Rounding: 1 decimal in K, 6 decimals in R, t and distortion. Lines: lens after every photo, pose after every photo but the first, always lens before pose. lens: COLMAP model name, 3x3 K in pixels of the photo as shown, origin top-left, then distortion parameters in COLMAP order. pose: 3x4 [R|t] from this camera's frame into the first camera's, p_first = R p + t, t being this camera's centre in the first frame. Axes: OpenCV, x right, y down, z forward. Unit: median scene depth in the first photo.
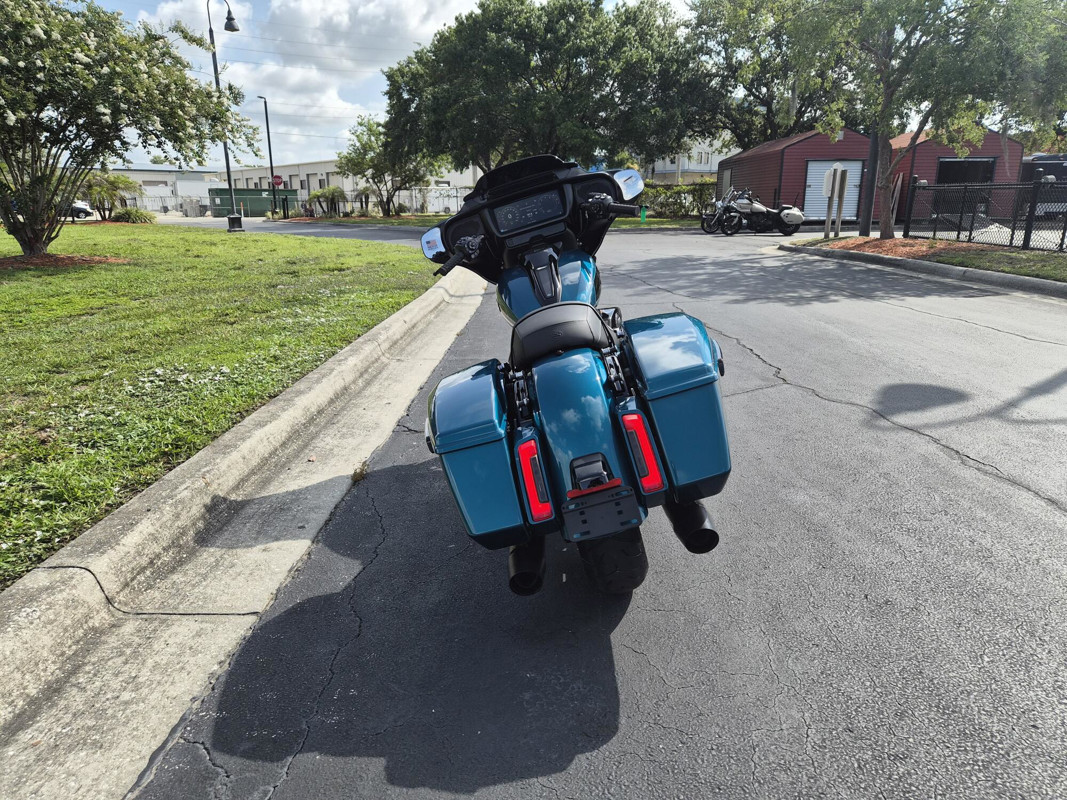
lens RADIAL K [[717.2, 0, 538.4], [0, 717.2, 398.6], [0, 0, 1]] dist [0.058267, -0.048552]
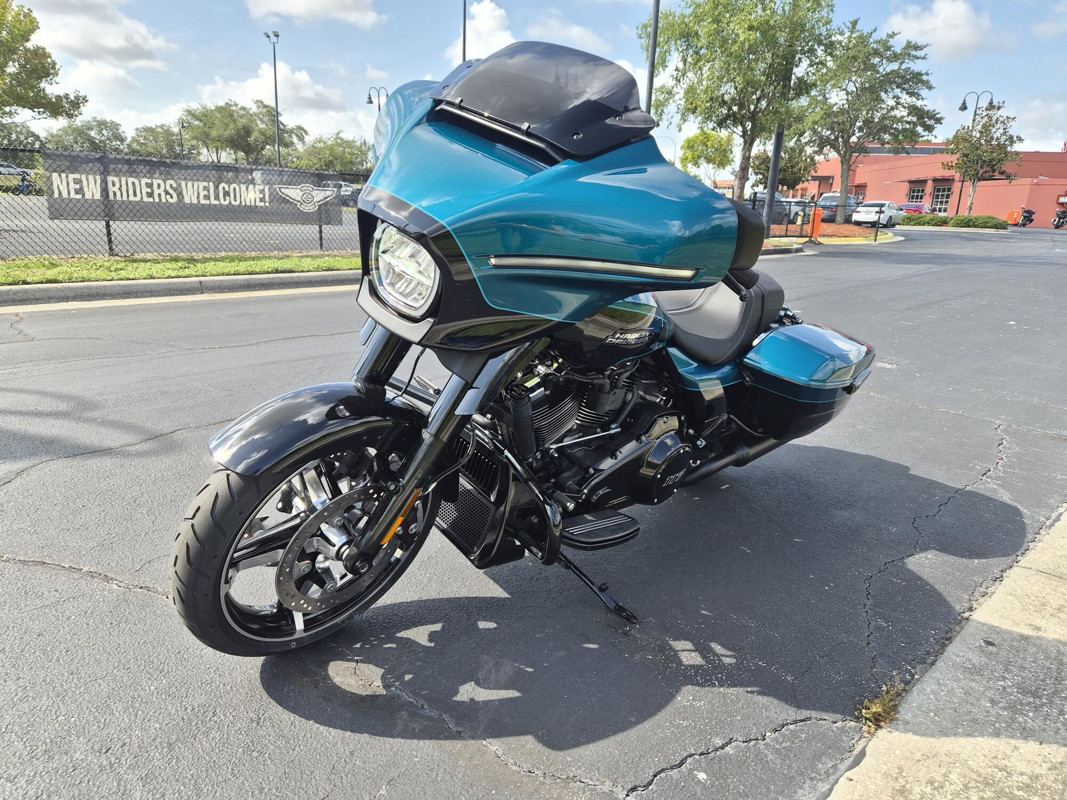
lens RADIAL K [[719.0, 0, 529.8], [0, 719.0, 396.8], [0, 0, 1]] dist [0.052285, -0.041961]
pose [[-0.716168, -0.203351, 0.667647, -0.046171], [0.151069, 0.888768, 0.432747, -0.041737], [-0.681382, 0.410780, -0.605787, 0.173522]]
